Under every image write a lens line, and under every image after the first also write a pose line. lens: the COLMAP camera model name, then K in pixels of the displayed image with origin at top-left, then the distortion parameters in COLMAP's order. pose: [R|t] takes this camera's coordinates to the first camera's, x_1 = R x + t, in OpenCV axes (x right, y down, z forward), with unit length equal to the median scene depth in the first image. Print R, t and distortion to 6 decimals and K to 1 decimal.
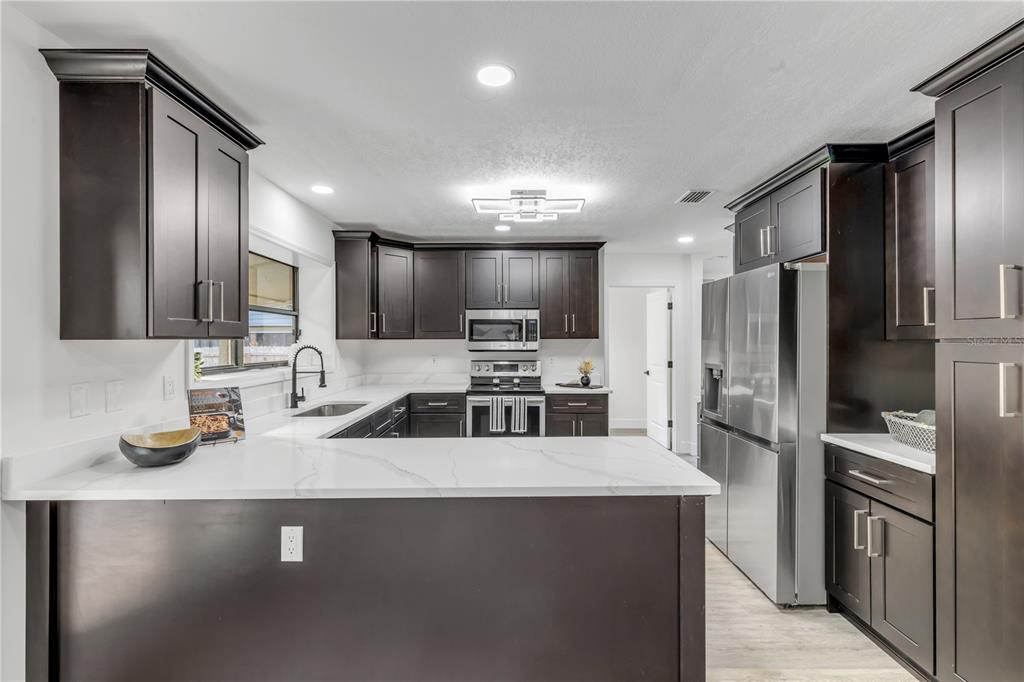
lens RADIAL K [[458.7, 0, 511.1], [0, 458.7, 341.0], [0, 0, 1]] dist [0.005920, -0.001141]
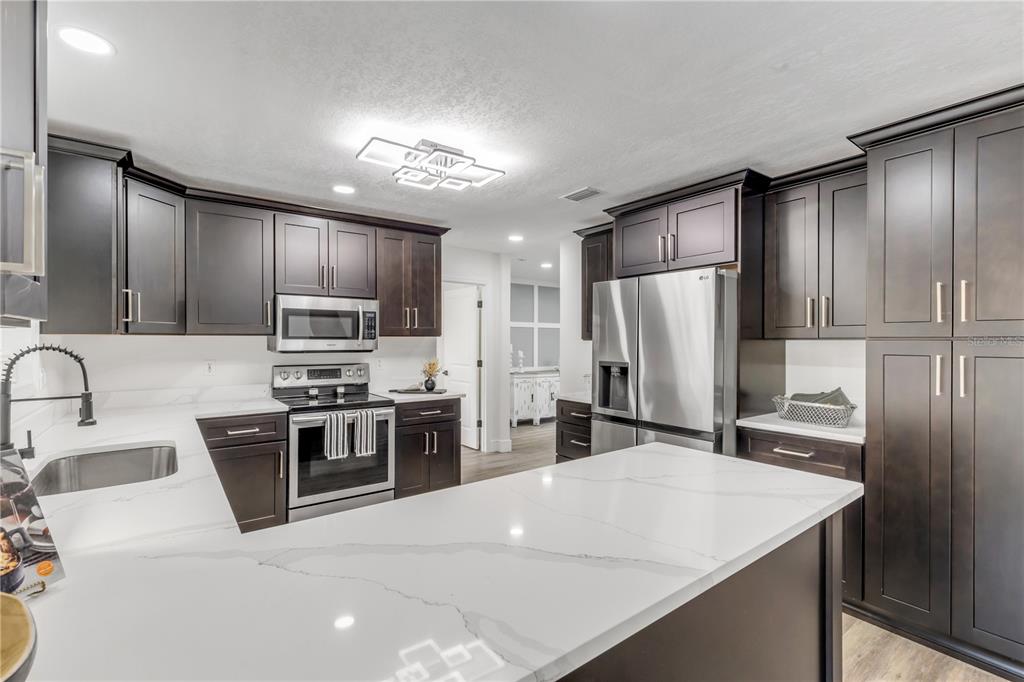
lens RADIAL K [[460.5, 0, 510.7], [0, 460.5, 341.9], [0, 0, 1]] dist [0.005705, -0.000344]
pose [[0.803593, 0.001217, 0.595179, -0.247368], [-0.002634, 0.999995, 0.001512, 0.003849], [-0.595174, -0.002783, 0.803592, 0.220063]]
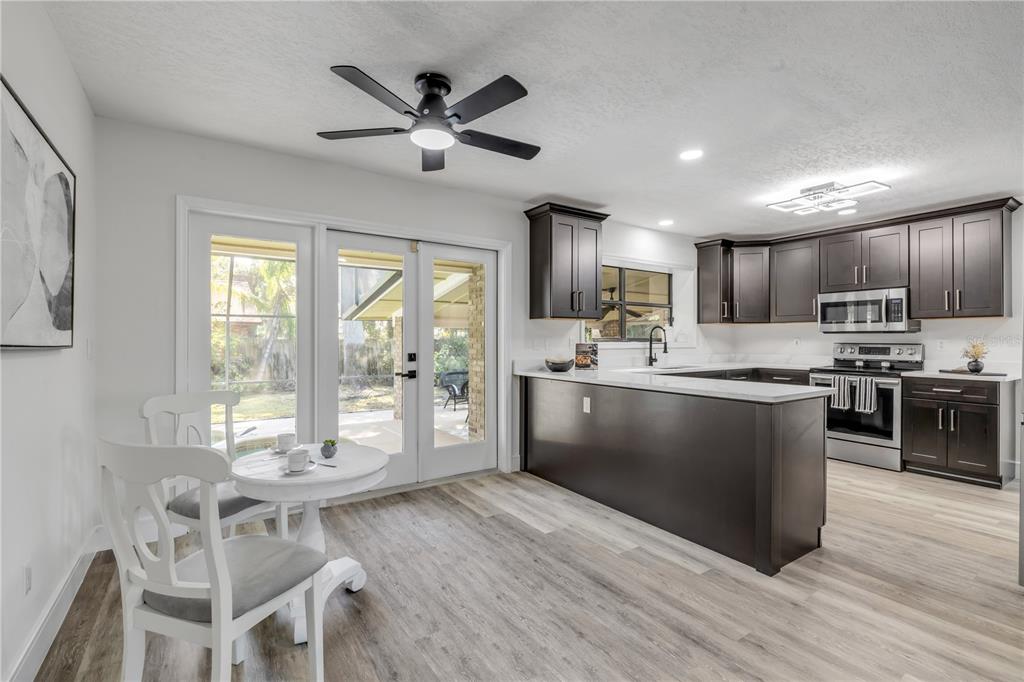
lens RADIAL K [[463.0, 0, 509.6], [0, 463.0, 339.4], [0, 0, 1]] dist [0.006520, -0.000523]
pose [[0.553610, 0.003439, -0.832769, 0.425857], [-0.003656, 0.999992, 0.001699, 0.040257], [0.832768, 0.002104, 0.553618, -0.204505]]
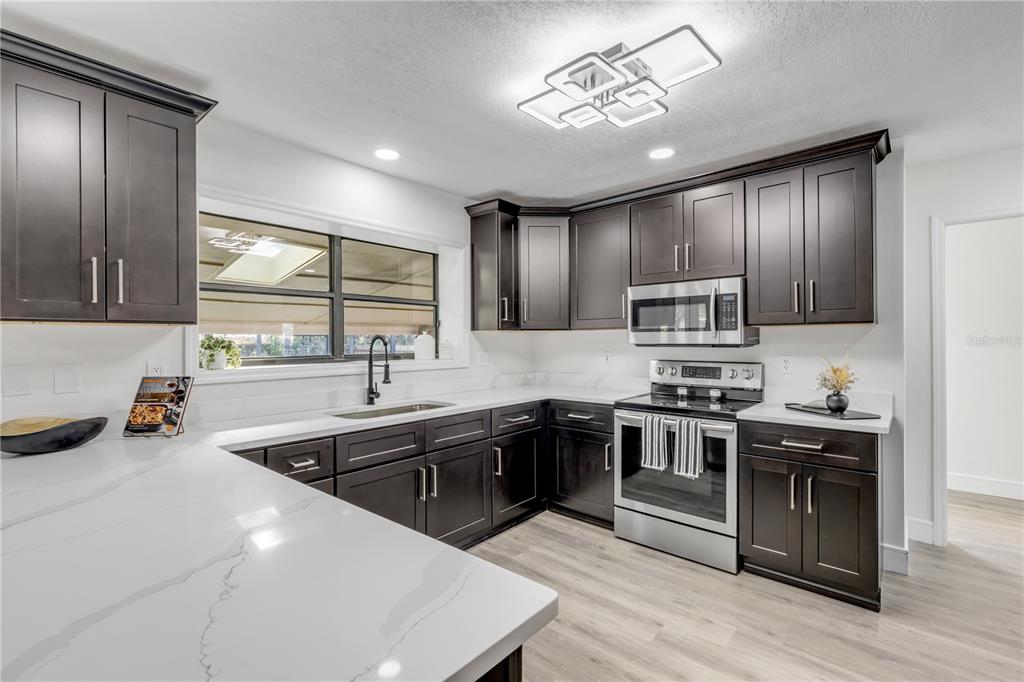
lens RADIAL K [[458.7, 0, 511.1], [0, 458.7, 341.0], [0, 0, 1]] dist [0.005920, -0.001141]
pose [[0.748897, -0.000740, -0.662685, 0.246594], [0.001825, 0.999998, 0.000945, 0.014767], [0.662683, -0.001917, 0.748897, 0.373208]]
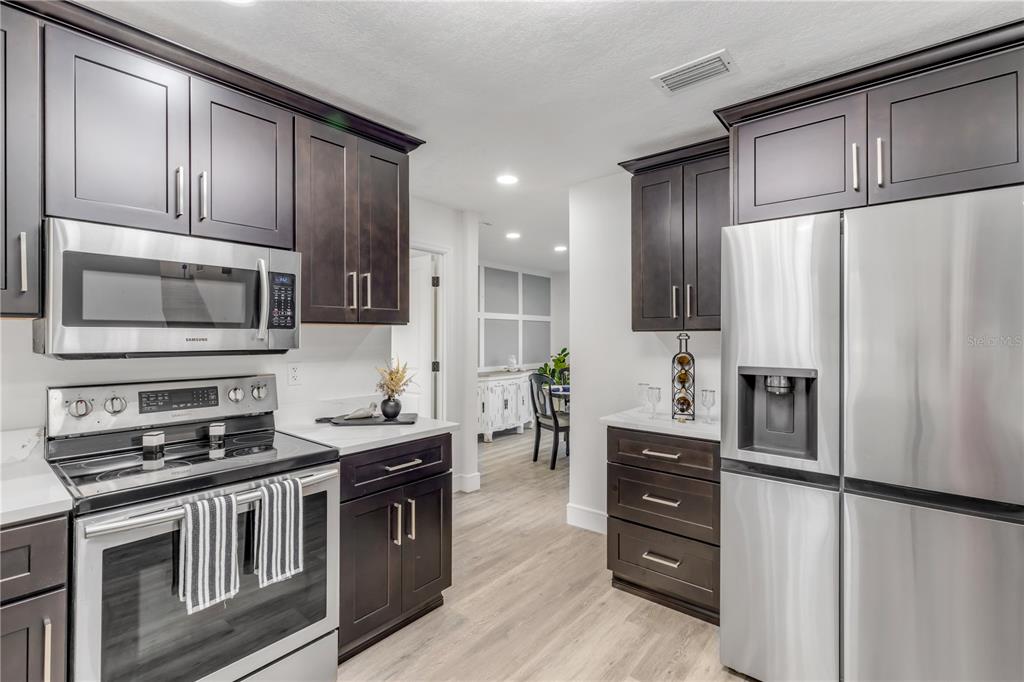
lens RADIAL K [[461.7, 0, 509.1], [0, 461.7, 333.9], [0, 0, 1]] dist [0.003876, 0.000033]
pose [[0.648683, 0.004967, 0.761043, -0.141028], [-0.000034, 0.999979, -0.006496, 0.008936], [-0.761059, 0.004188, 0.648669, 0.618381]]
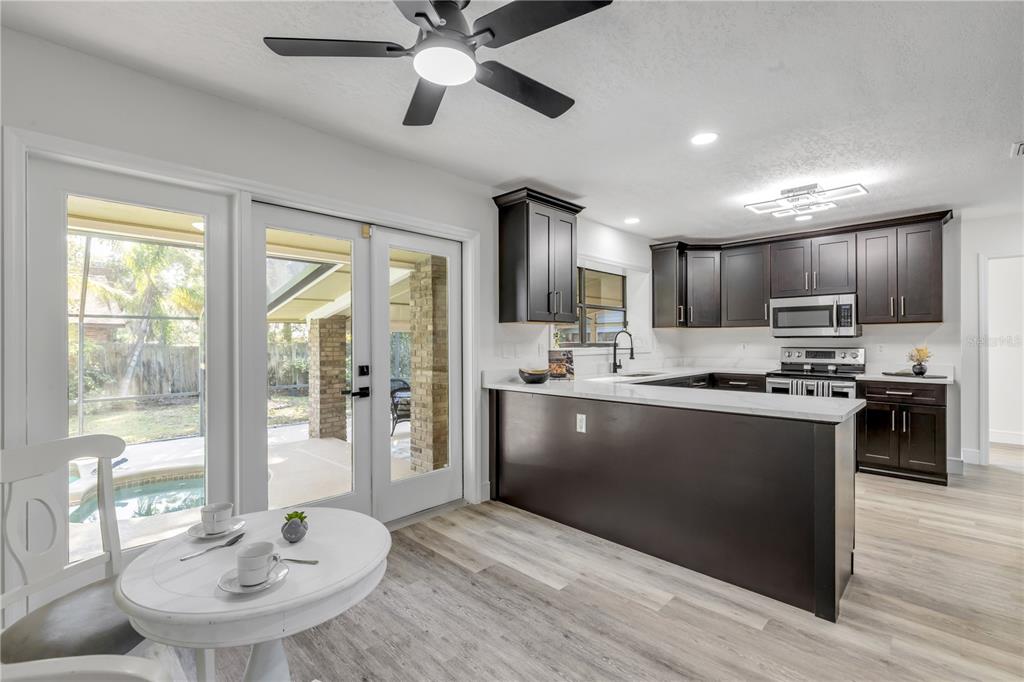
lens RADIAL K [[460.5, 0, 510.7], [0, 460.5, 341.9], [0, 0, 1]] dist [0.005705, -0.000344]
pose [[0.714171, 0.000641, -0.699971, 0.237618], [0.000726, 0.999998, 0.001656, 0.032376], [0.699971, -0.001691, 0.714169, -0.211981]]
